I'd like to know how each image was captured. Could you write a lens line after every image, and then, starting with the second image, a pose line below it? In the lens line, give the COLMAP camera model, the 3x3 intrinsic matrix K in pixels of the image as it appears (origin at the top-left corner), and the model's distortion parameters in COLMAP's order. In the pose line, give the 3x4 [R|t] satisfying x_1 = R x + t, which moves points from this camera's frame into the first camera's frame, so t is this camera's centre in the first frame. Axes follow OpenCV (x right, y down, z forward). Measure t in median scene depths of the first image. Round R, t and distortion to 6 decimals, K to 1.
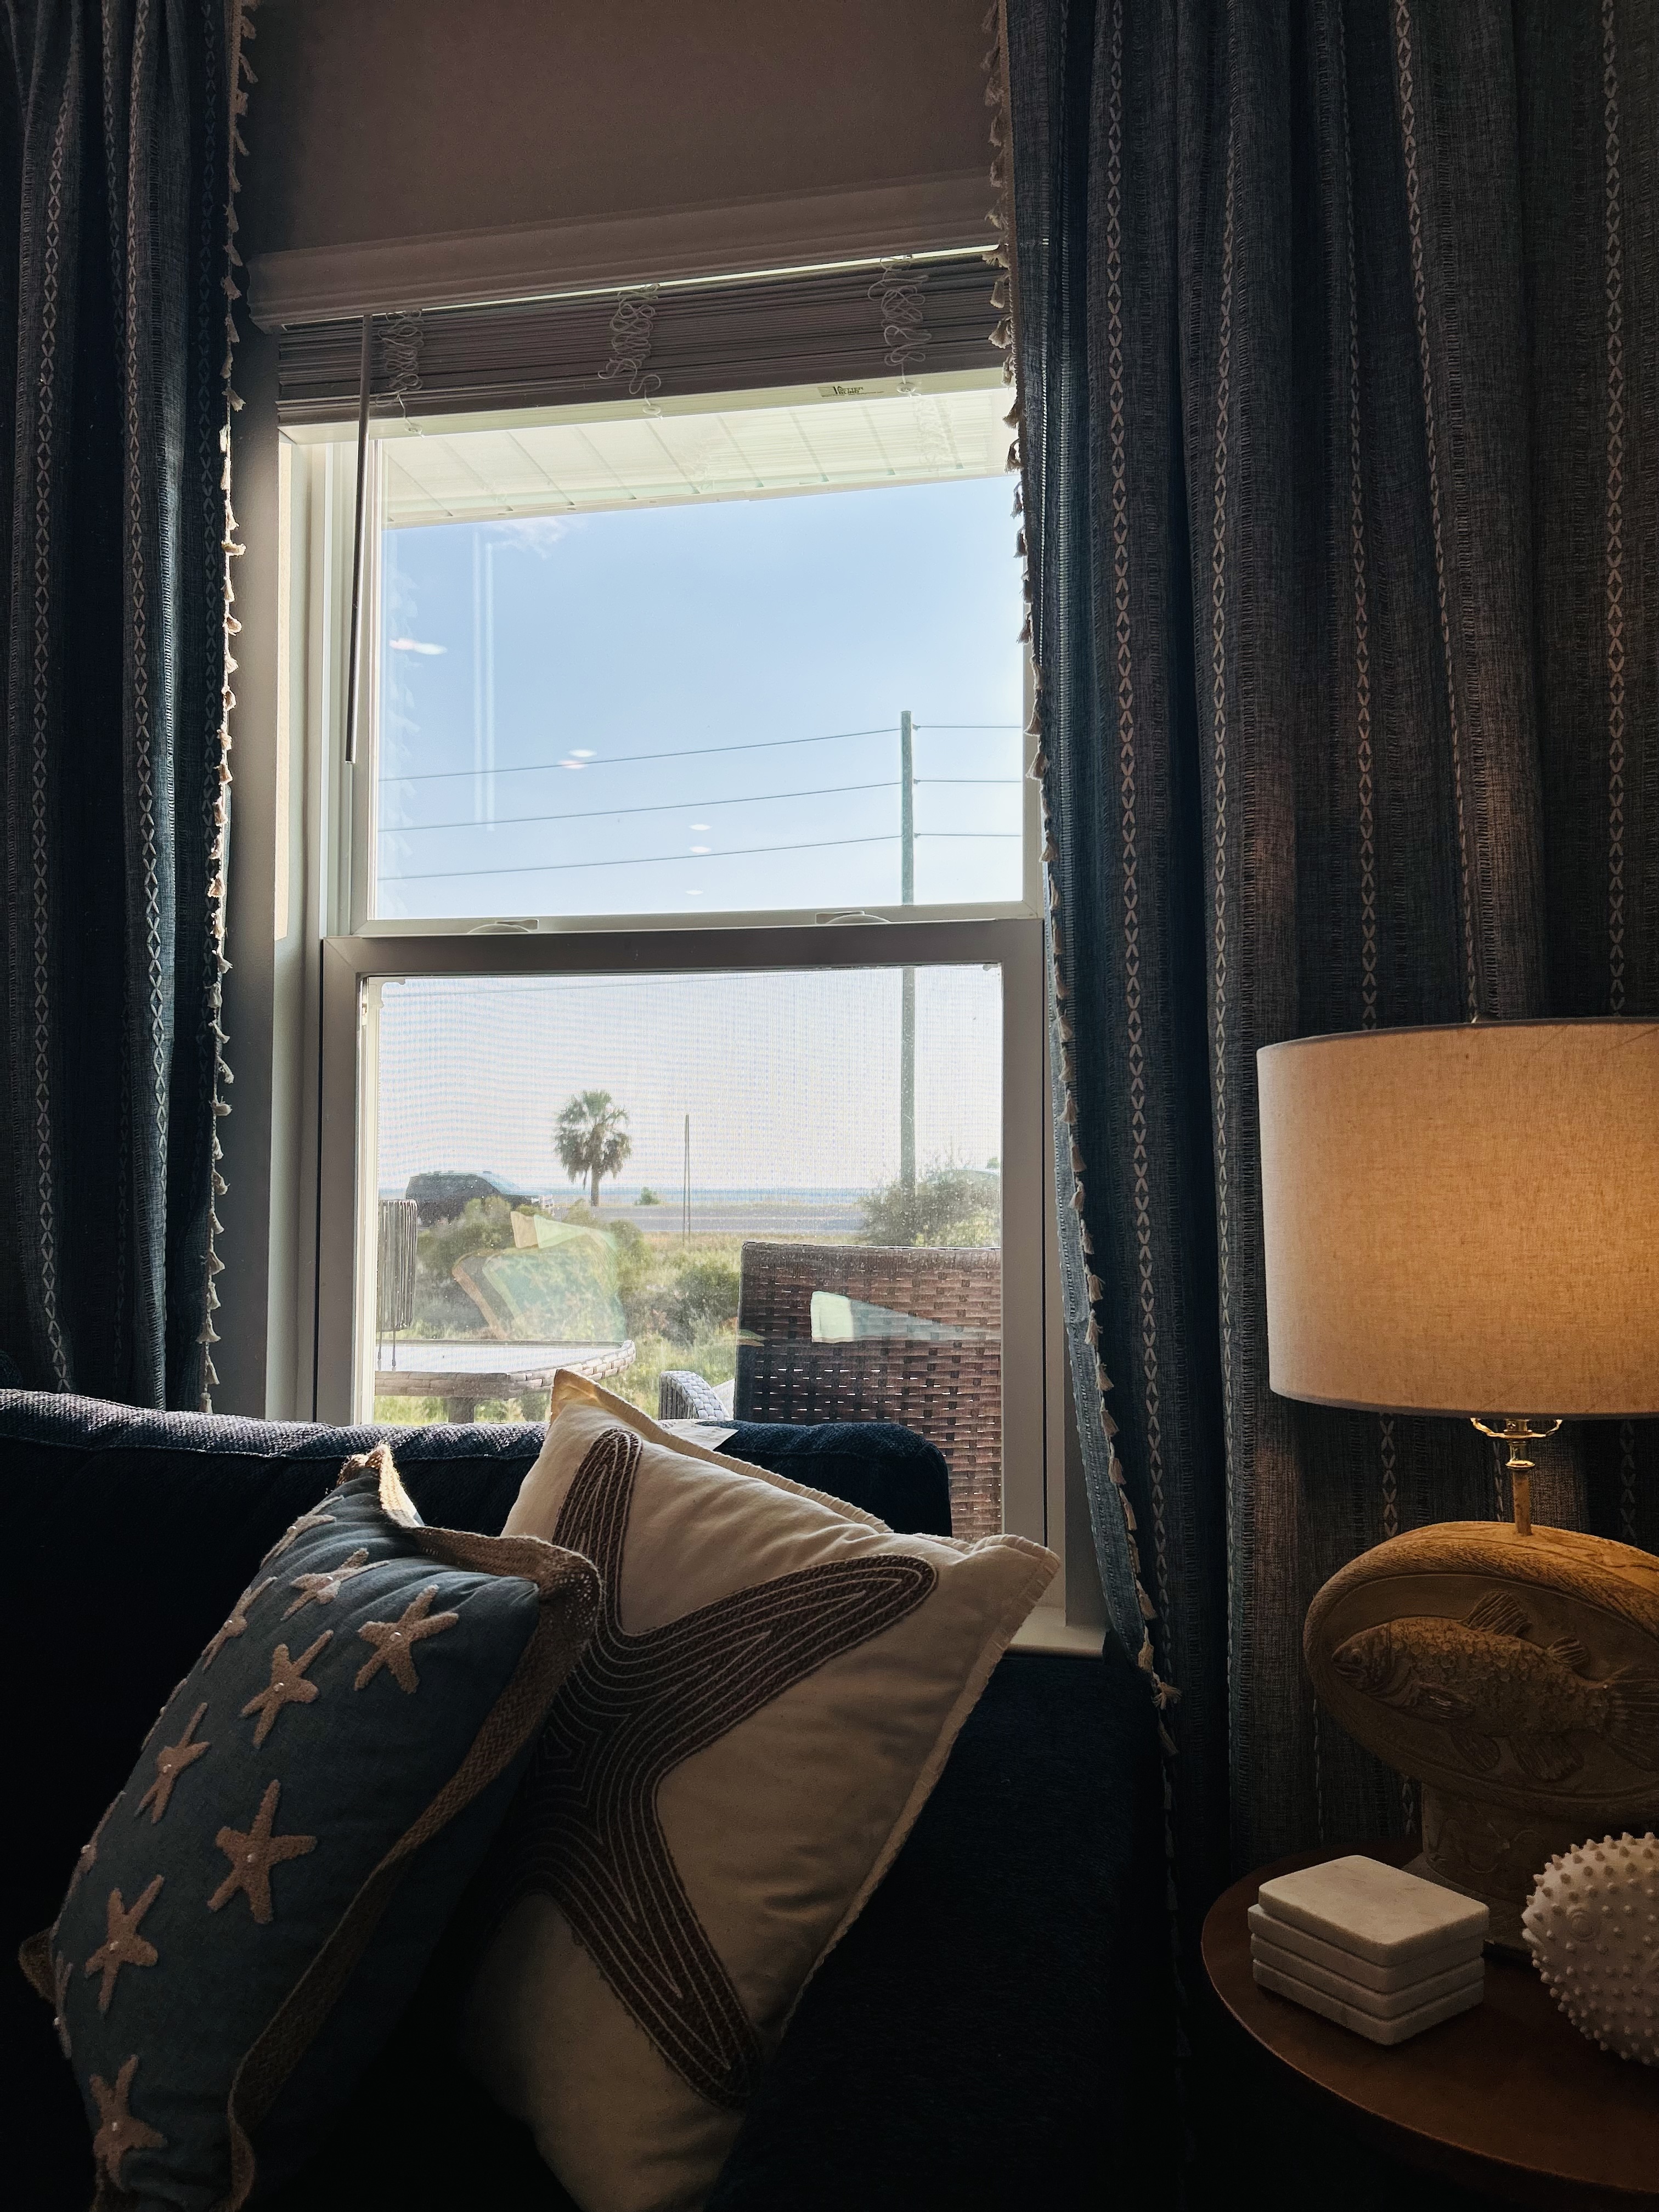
lens RADIAL K [[1675.1, 0, 839.6], [0, 1675.1, 1099.3], [0, 0, 1]] dist [0.061455, -0.072407]
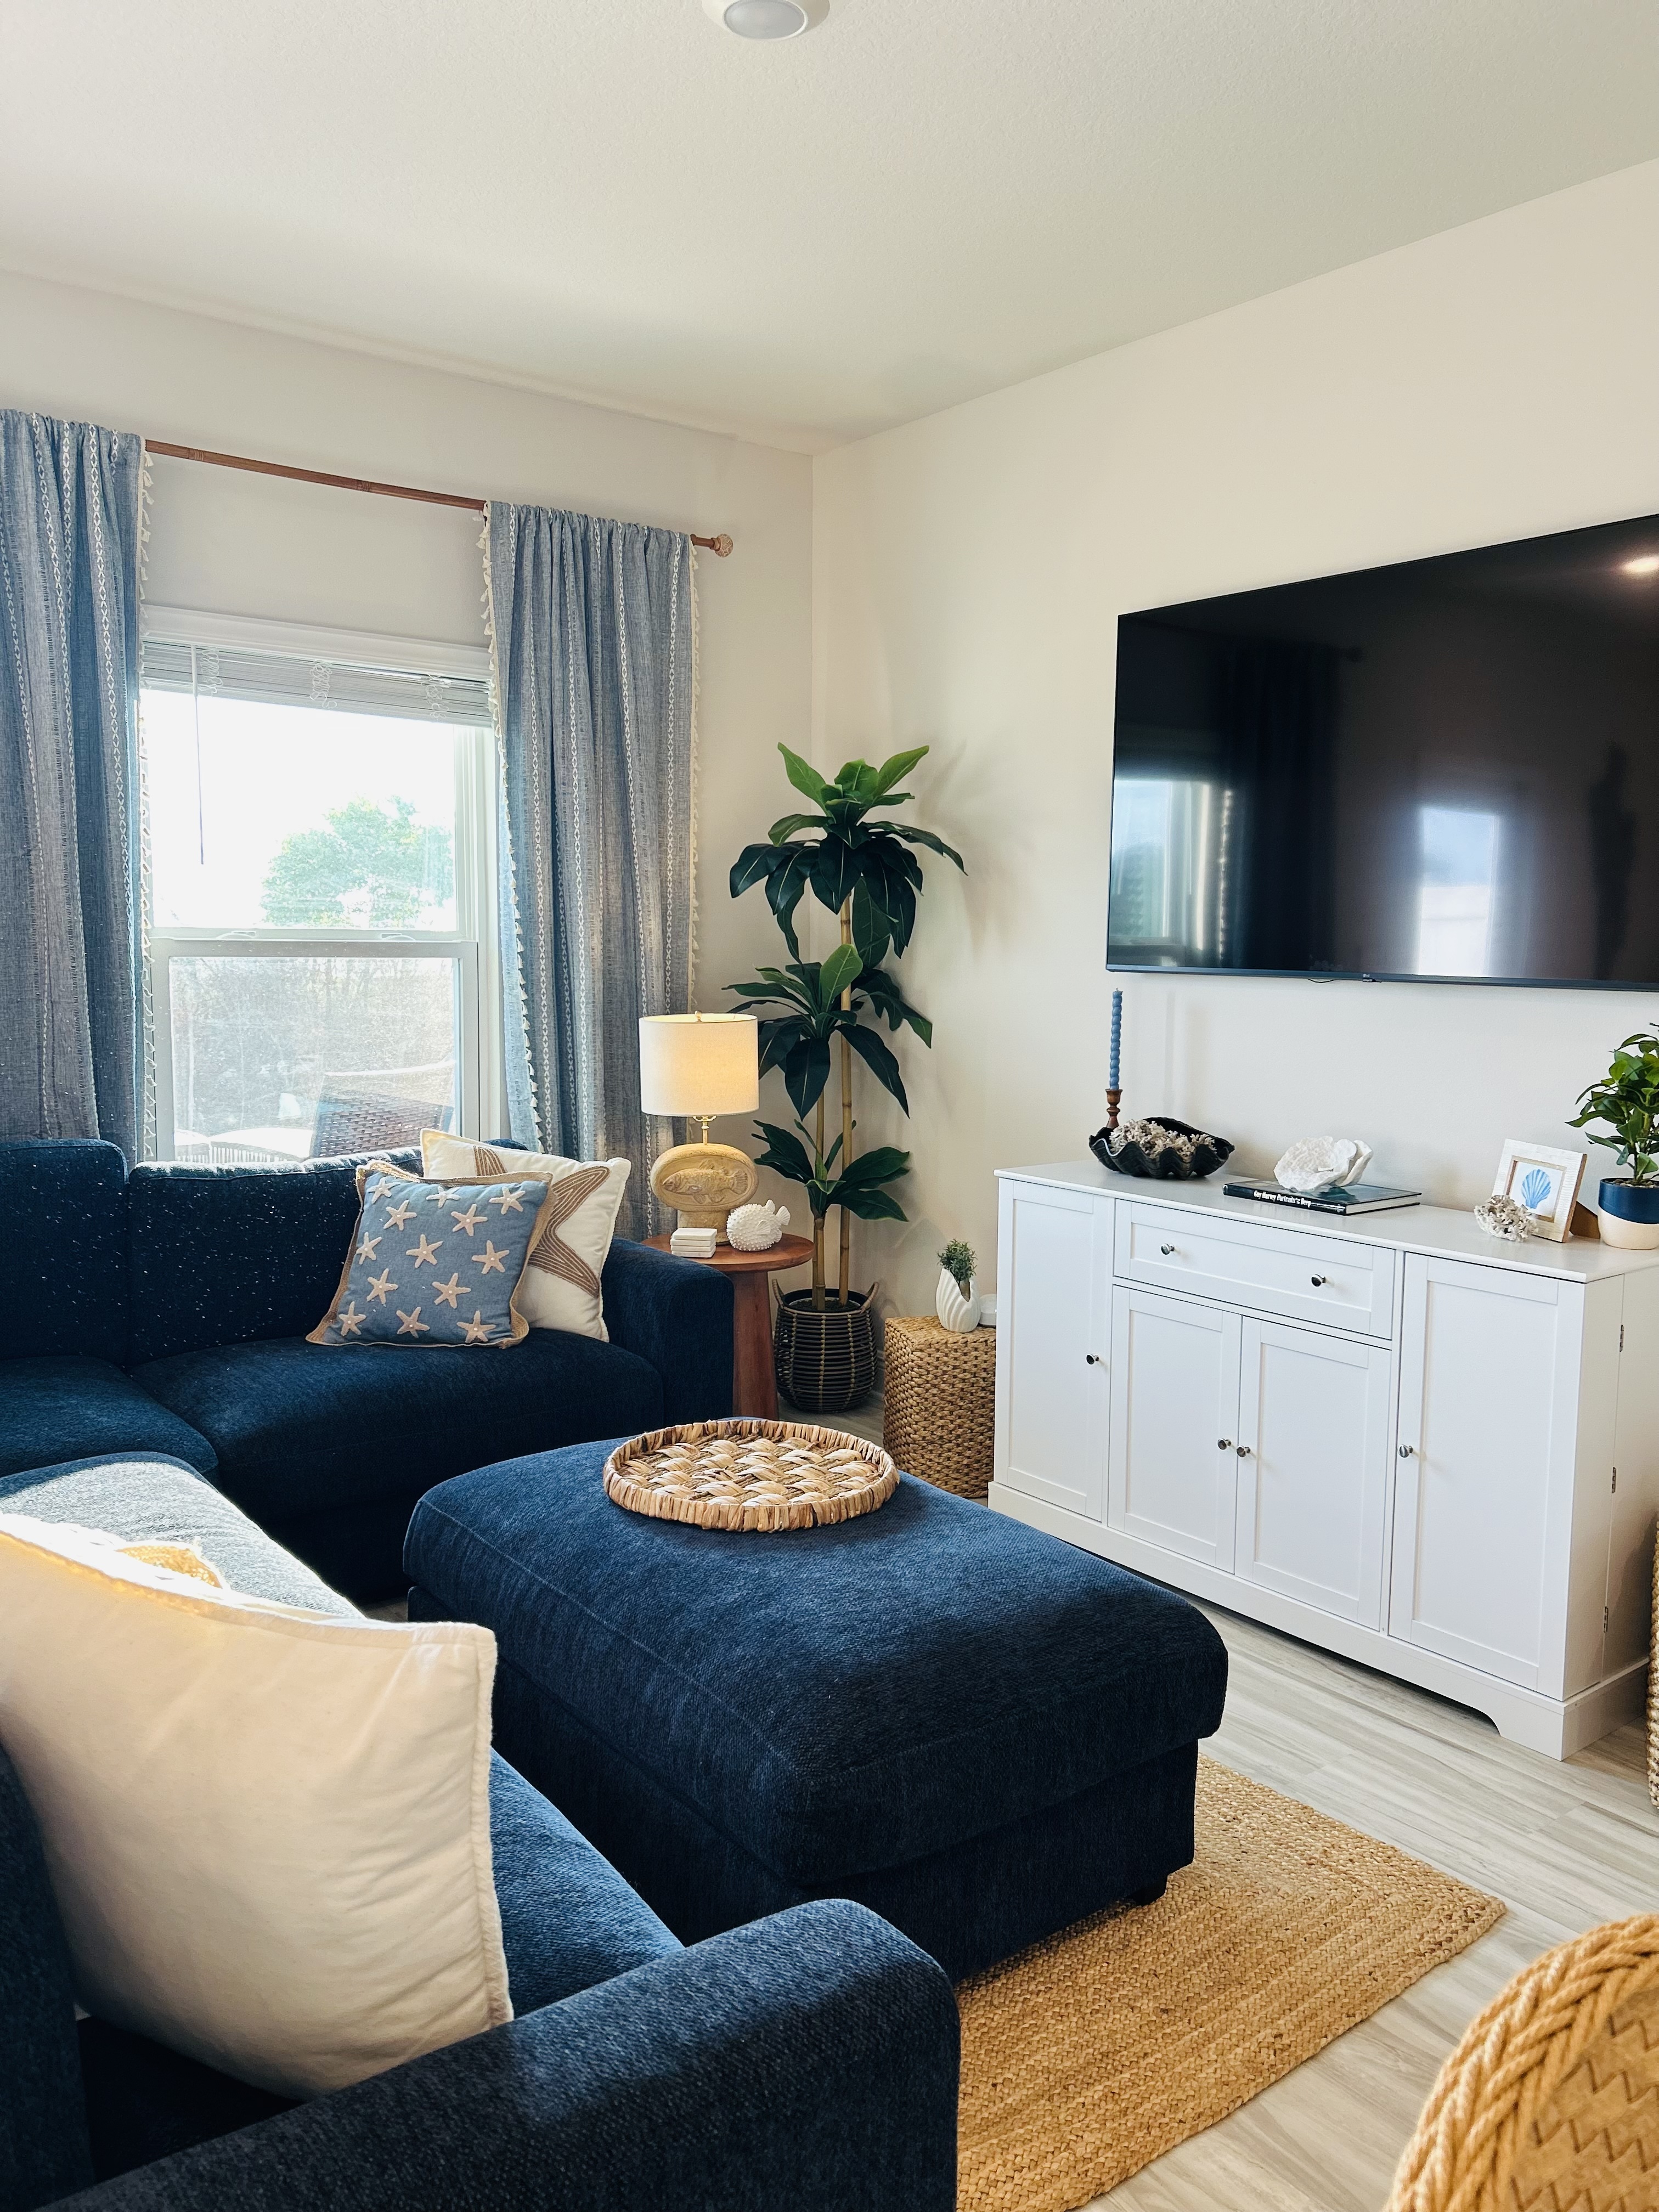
lens RADIAL K [[1675.1, 0, 835.7], [0, 1675.1, 1138.9], [0, 0, 1]] dist [0.061455, -0.072407]
pose [[0.638294, -0.093105, 0.764141, -1.736189], [-0.046862, 0.986118, 0.159296, -0.284107], [-0.768365, -0.137487, 0.625071, -1.210061]]
